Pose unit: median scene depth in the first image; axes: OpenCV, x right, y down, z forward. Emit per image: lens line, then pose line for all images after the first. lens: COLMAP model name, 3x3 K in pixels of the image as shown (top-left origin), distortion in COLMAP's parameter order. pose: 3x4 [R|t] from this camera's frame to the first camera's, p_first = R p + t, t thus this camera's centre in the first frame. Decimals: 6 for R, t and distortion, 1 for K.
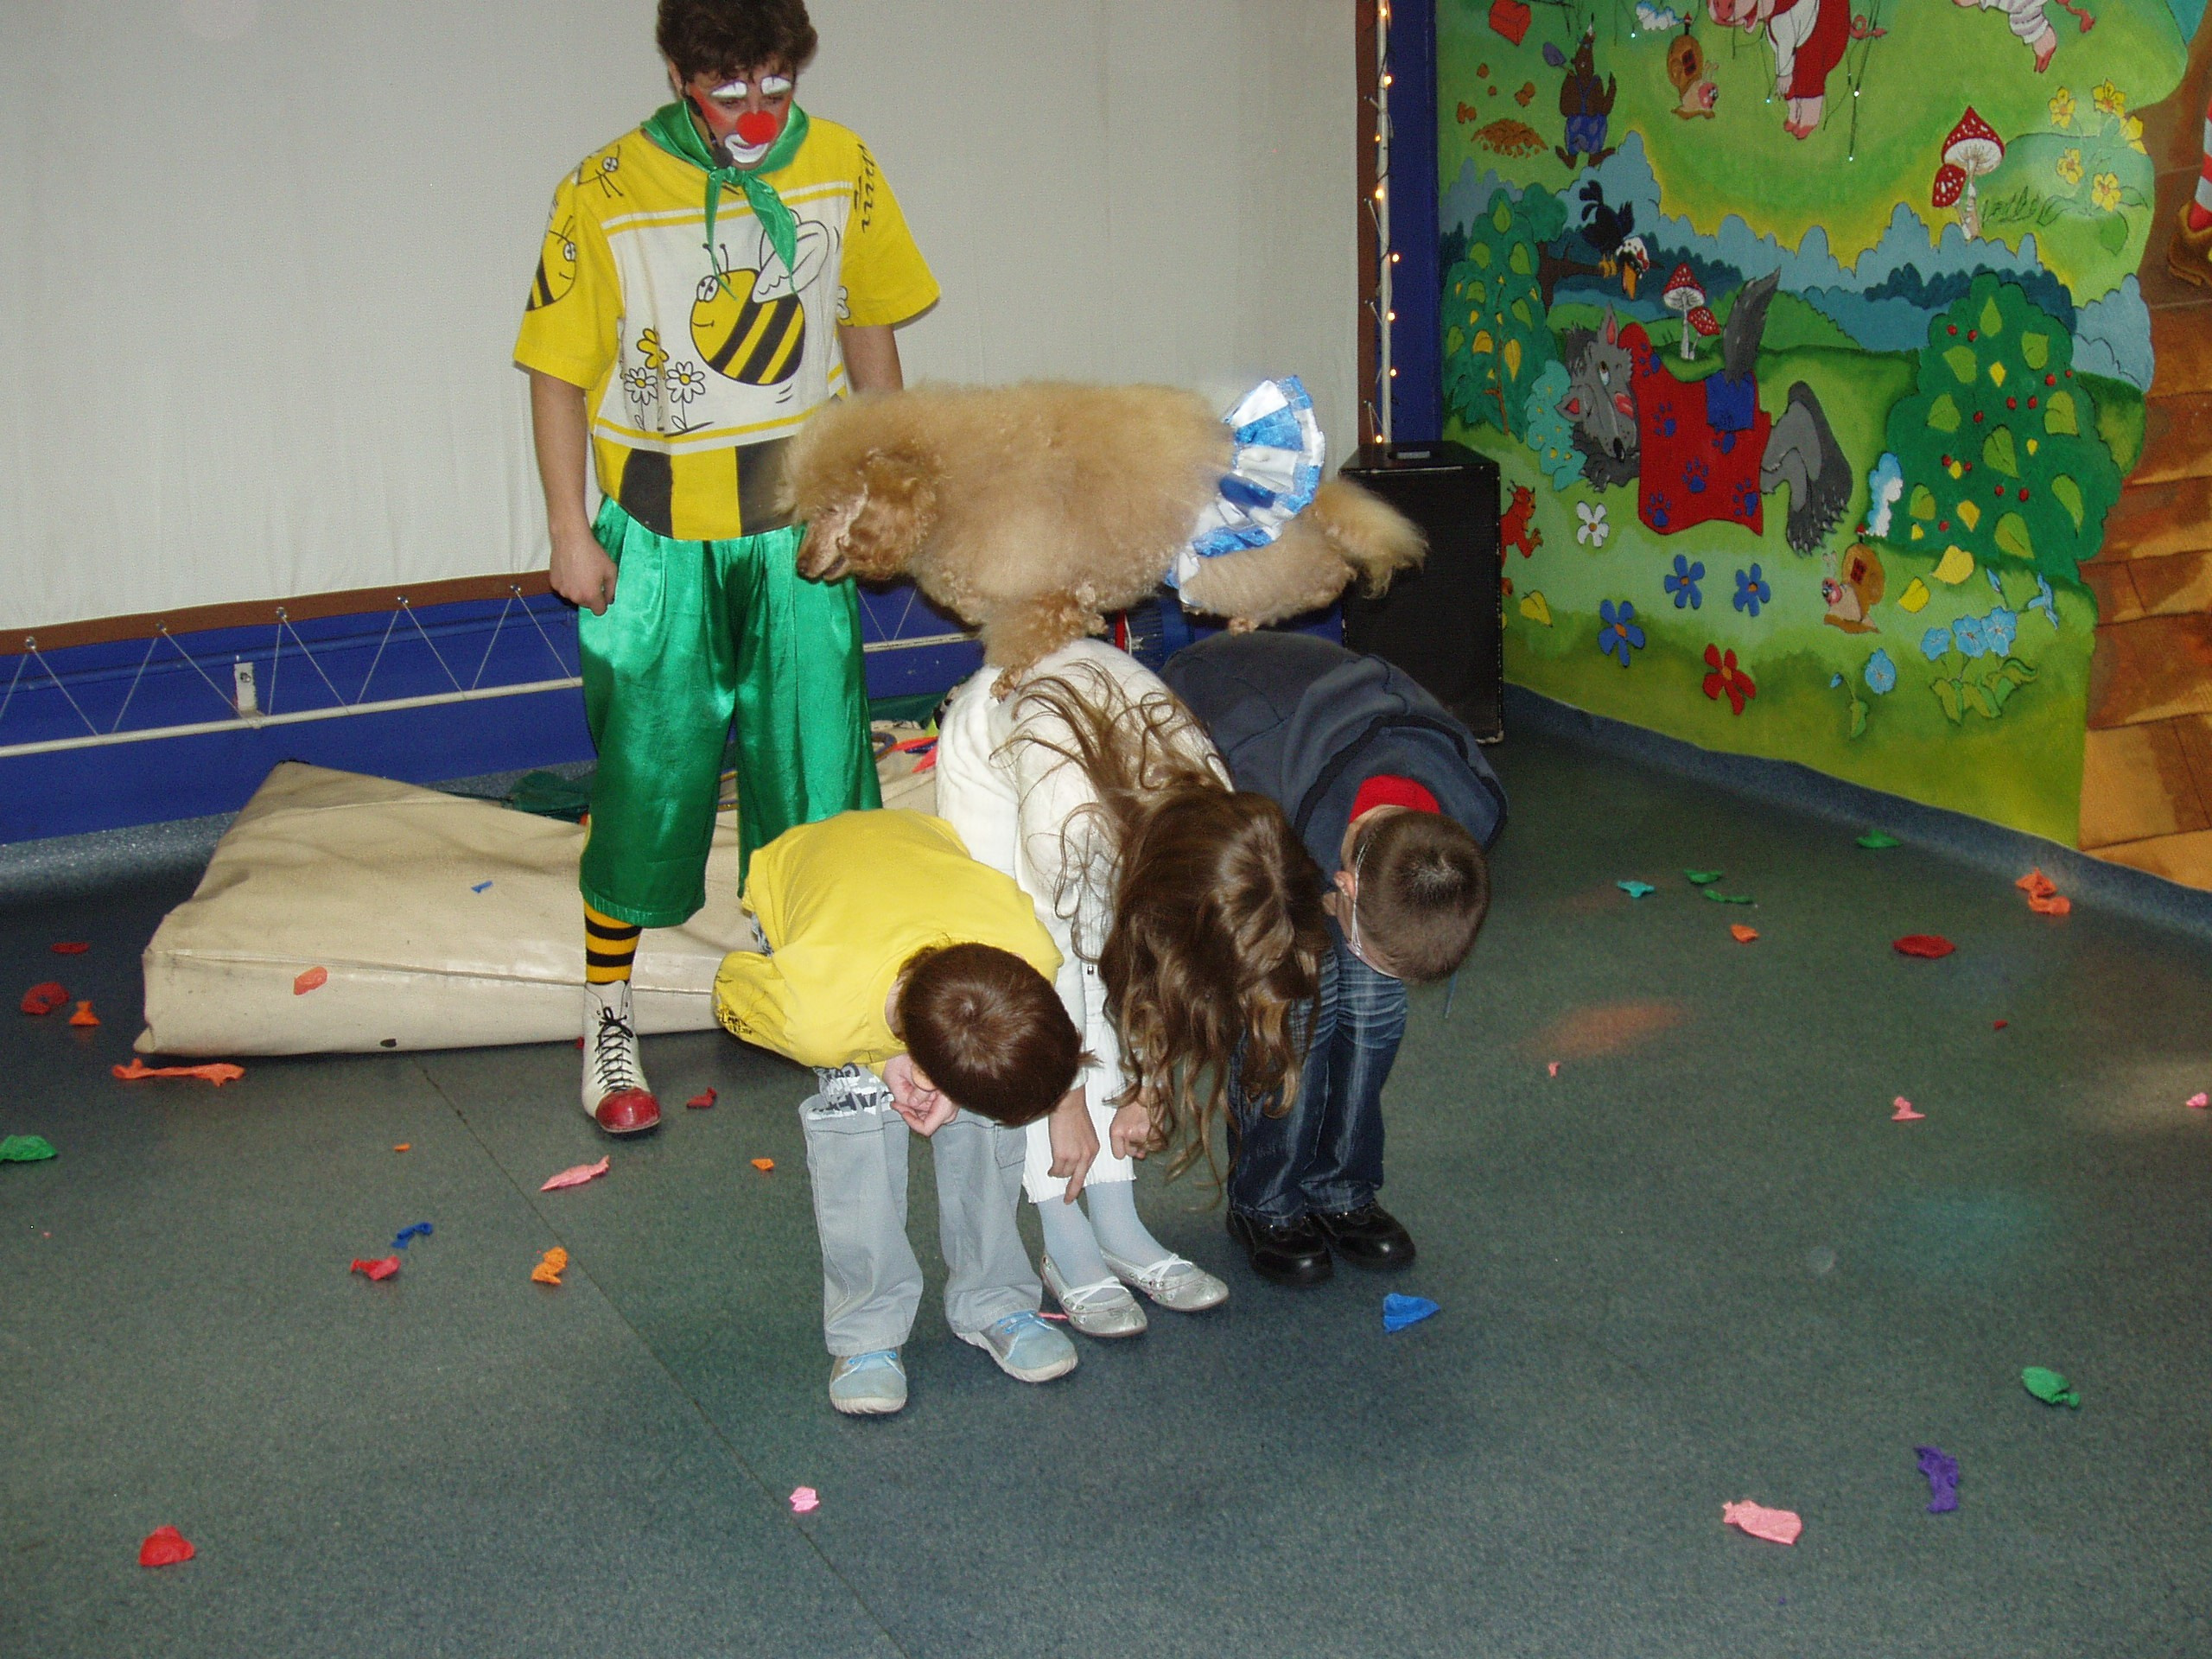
lens RADIAL K [[2810.4, 0, 1098.5], [0, 2810.4, 816.1], [0, 0, 1]] dist [-0.122763, 0.000000]
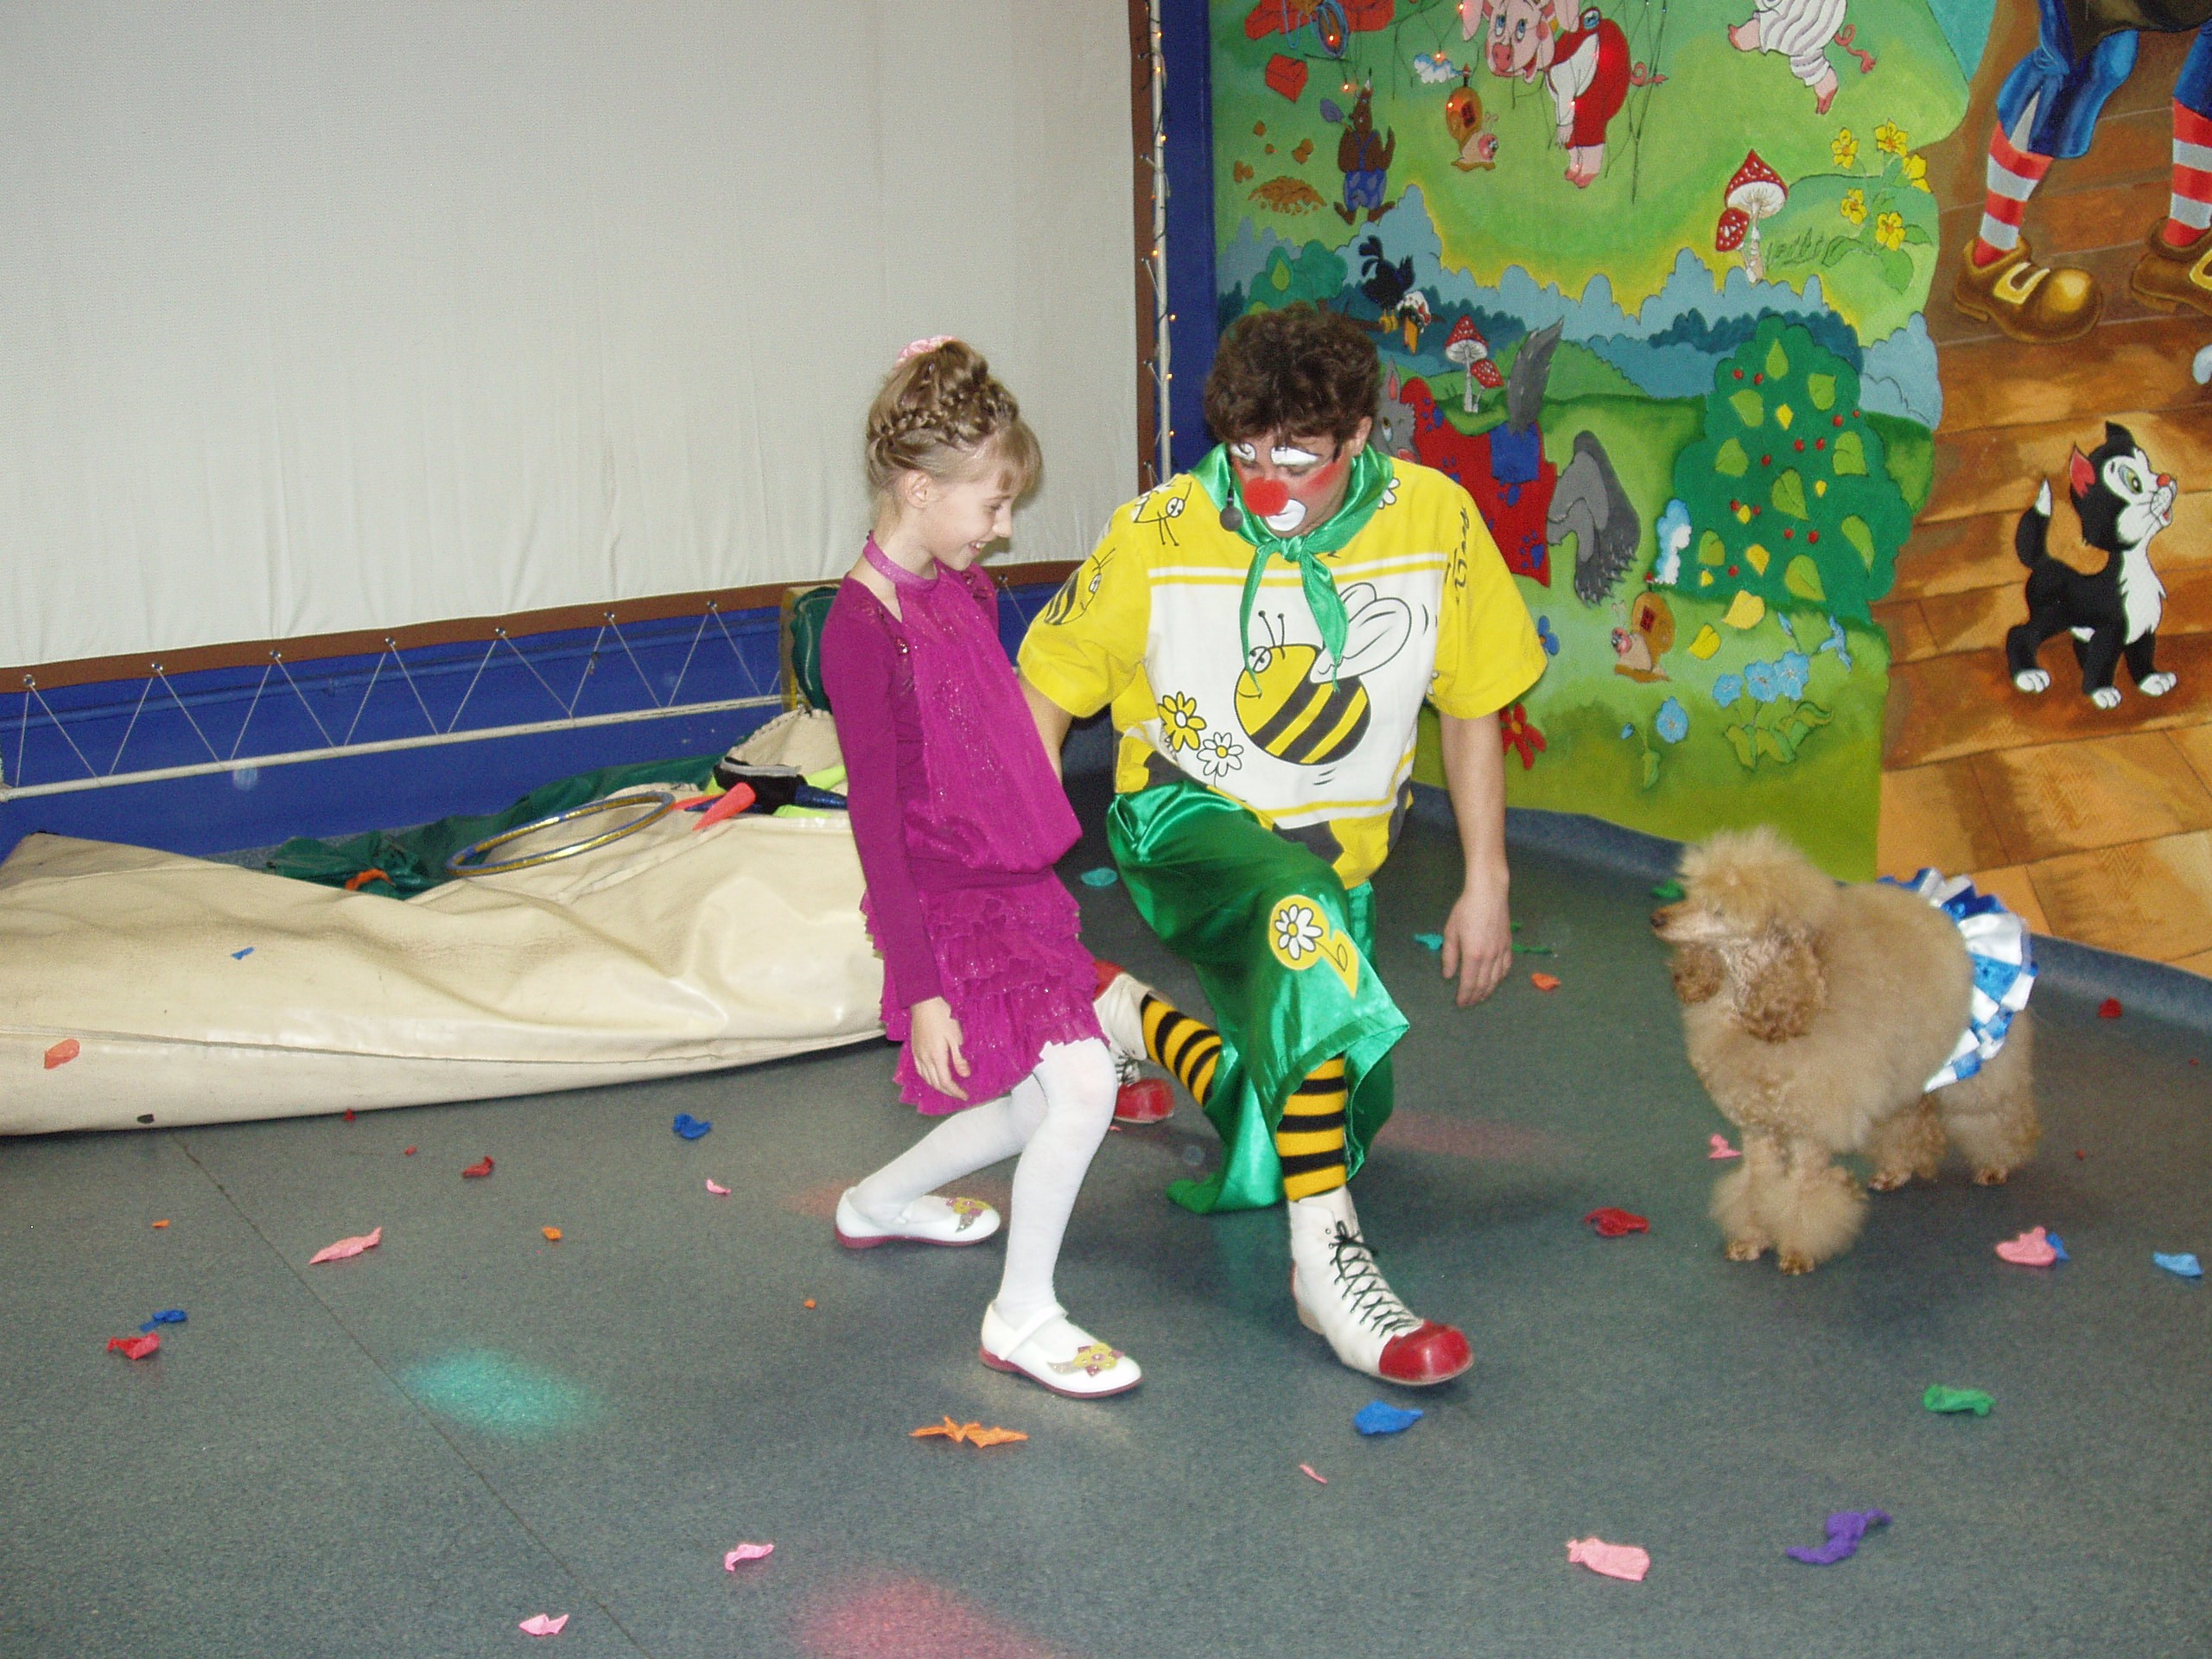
lens RADIAL K [[2810.4, 0, 1104.6], [0, 2810.4, 812.4], [0, 0, 1]] dist [-0.122763, 0.000000]
pose [[0.996203, -0.014132, 0.085909, -0.007810], [0.017514, 0.999096, -0.038745, 0.017937], [-0.085284, 0.040103, 0.995549, 0.027266]]
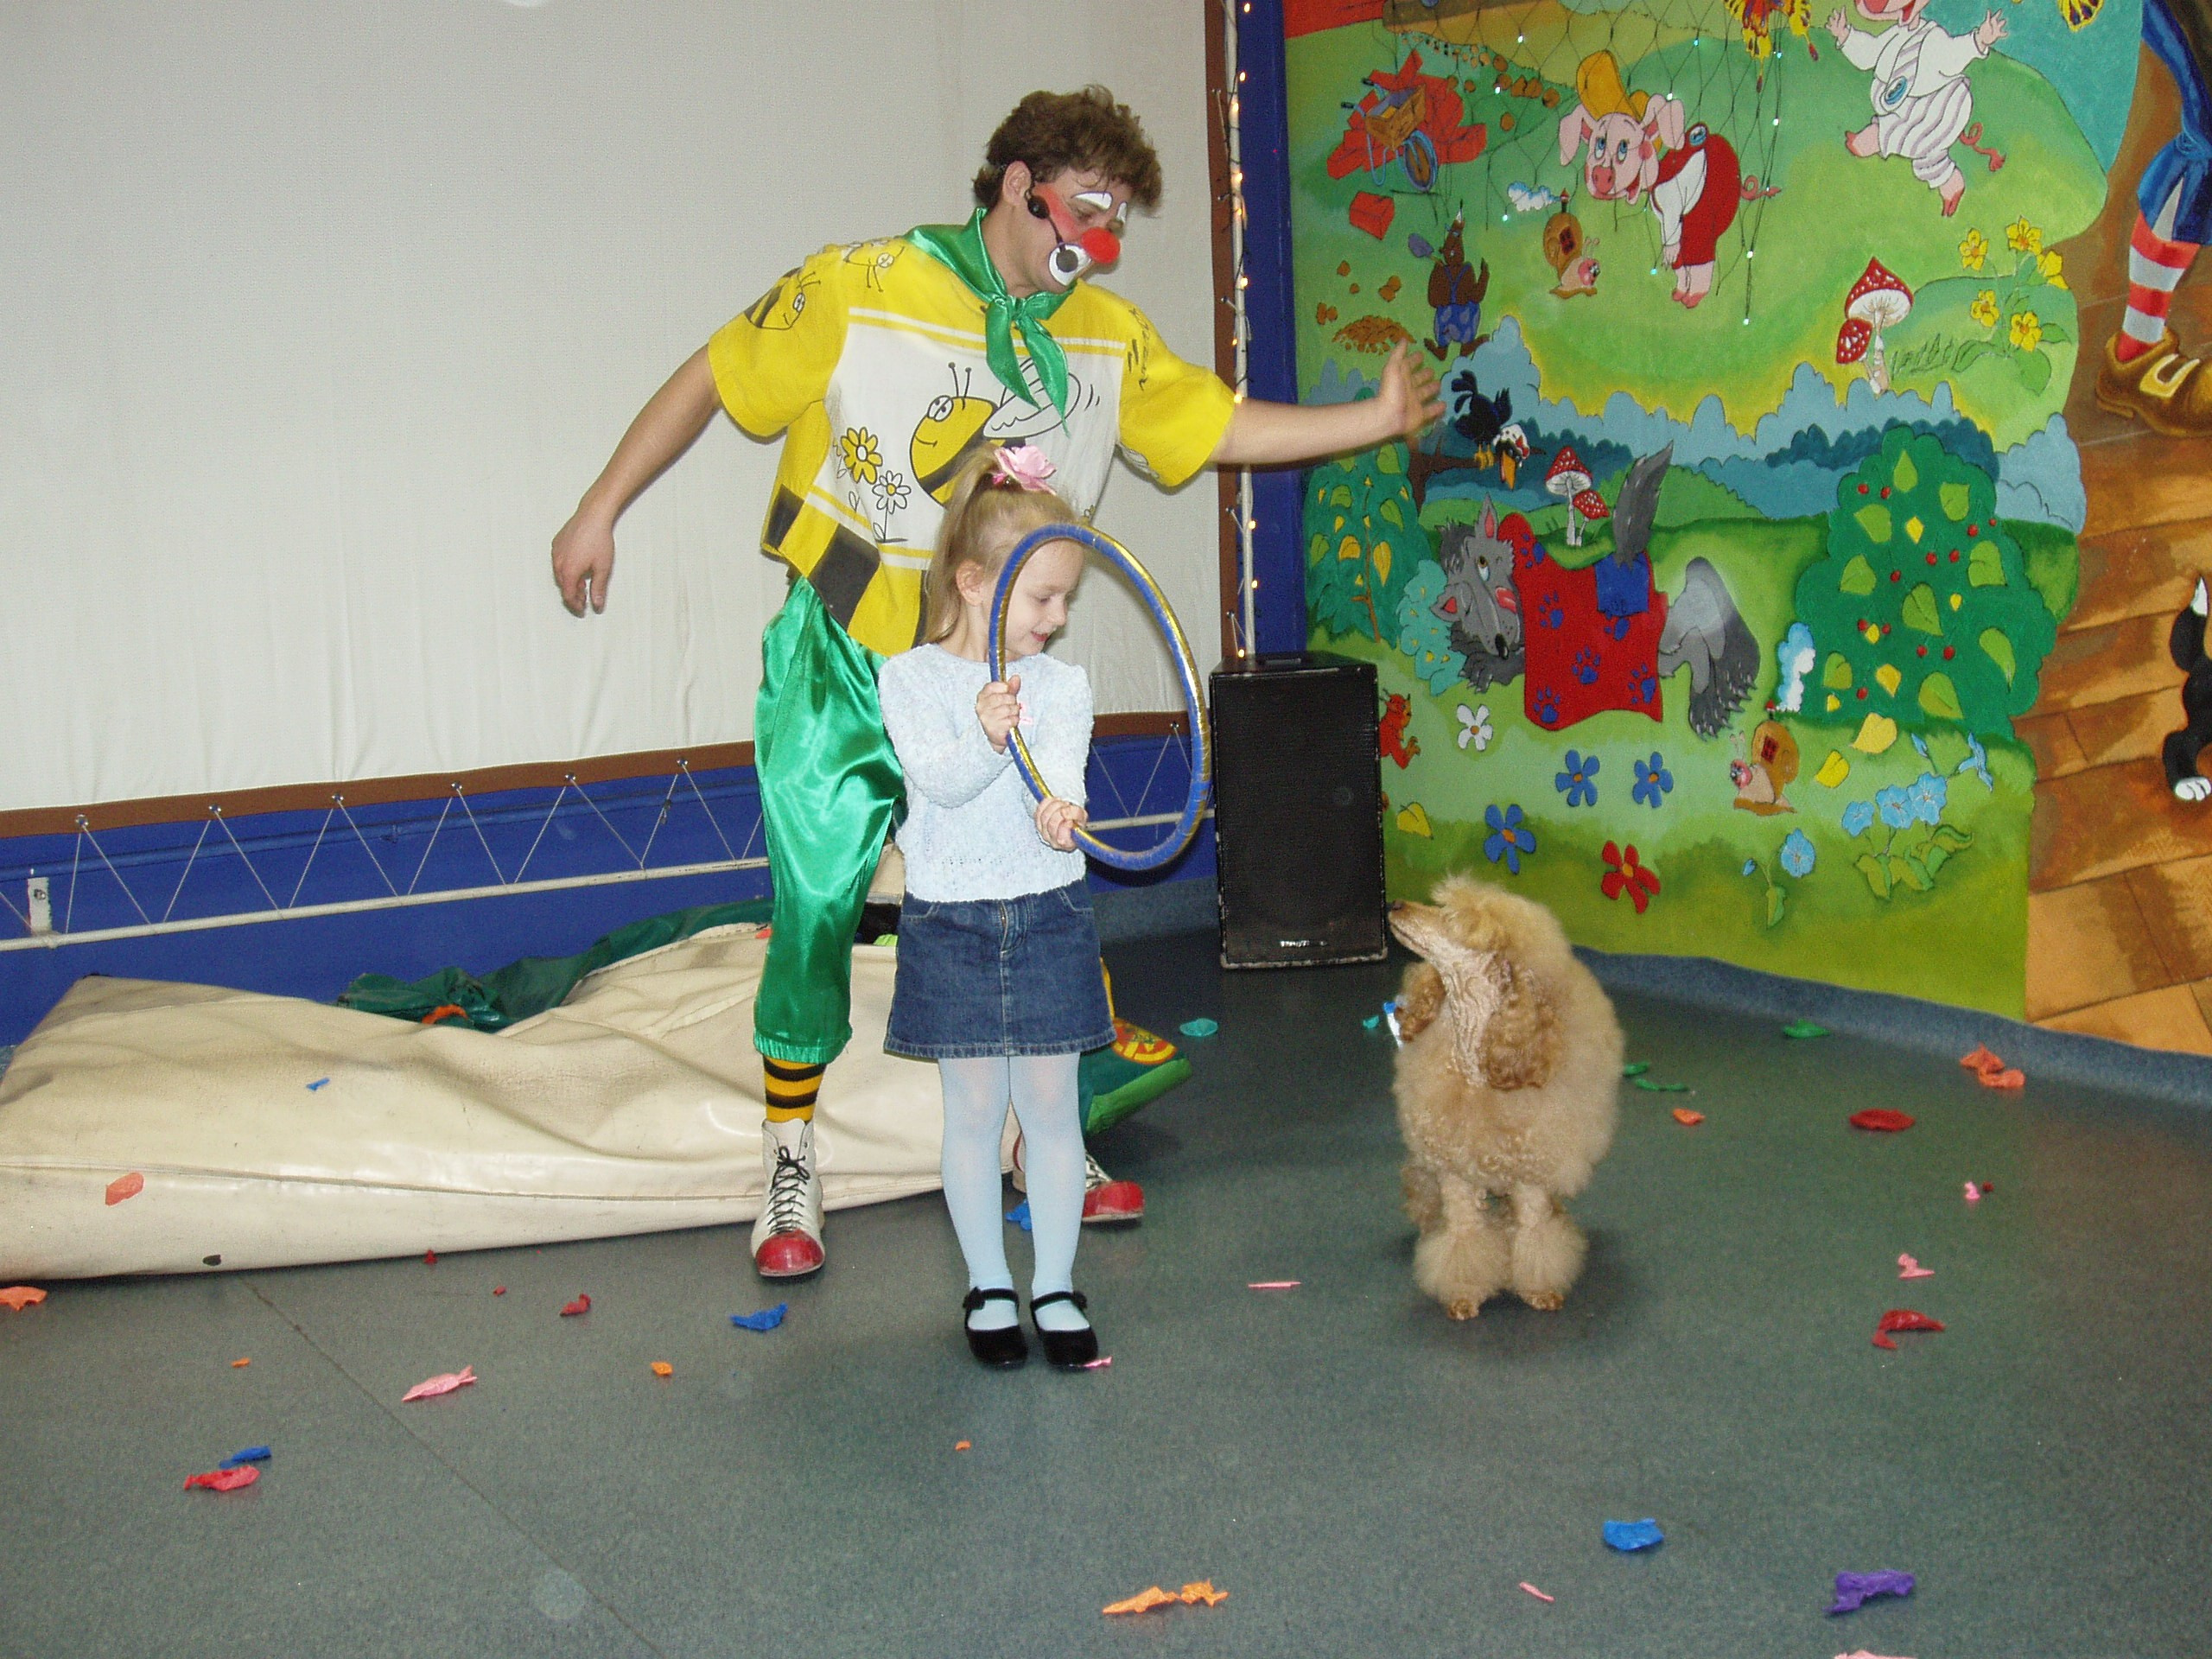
lens RADIAL K [[2810.4, 0, 1107.5], [0, 2810.4, 818.1], [0, 0, 1]] dist [-0.122763, 0.000000]
pose [[0.996022, -0.014985, 0.087839, -0.042693], [0.025754, 0.992099, -0.122785, 0.052767], [-0.085305, 0.124559, 0.988538, 0.081628]]
